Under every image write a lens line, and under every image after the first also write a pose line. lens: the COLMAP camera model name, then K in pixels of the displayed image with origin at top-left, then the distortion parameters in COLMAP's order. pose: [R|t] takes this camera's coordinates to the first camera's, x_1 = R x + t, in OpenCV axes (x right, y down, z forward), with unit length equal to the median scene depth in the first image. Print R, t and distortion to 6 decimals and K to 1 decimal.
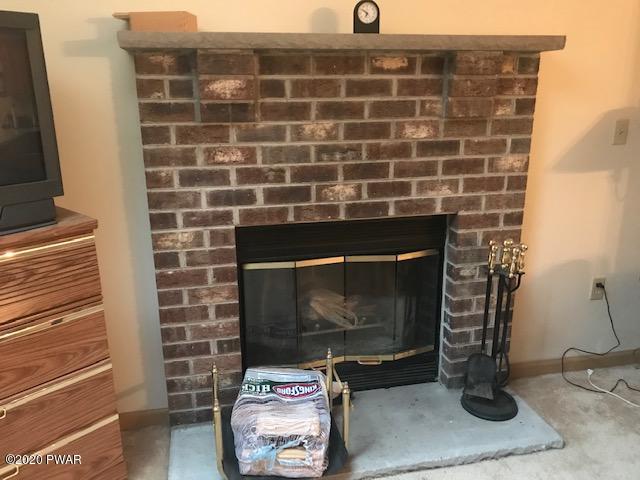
lens RADIAL K [[520.4, 0, 317.8], [0, 520.4, 232.0], [0, 0, 1]] dist [0.025088, -0.000523]
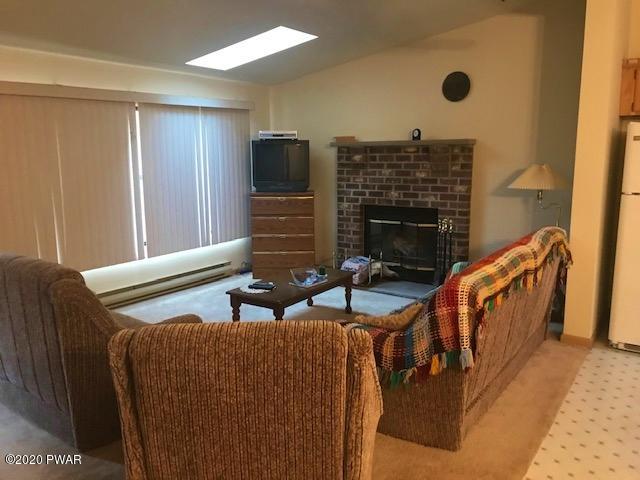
lens RADIAL K [[520.4, 0, 317.8], [0, 520.4, 232.0], [0, 0, 1]] dist [0.025088, -0.000523]
pose [[0.673502, 0.110235, -0.730919, 1.833545], [-0.195699, 0.980125, -0.032507, 0.286655], [0.712809, 0.164934, 0.681689, -1.145978]]
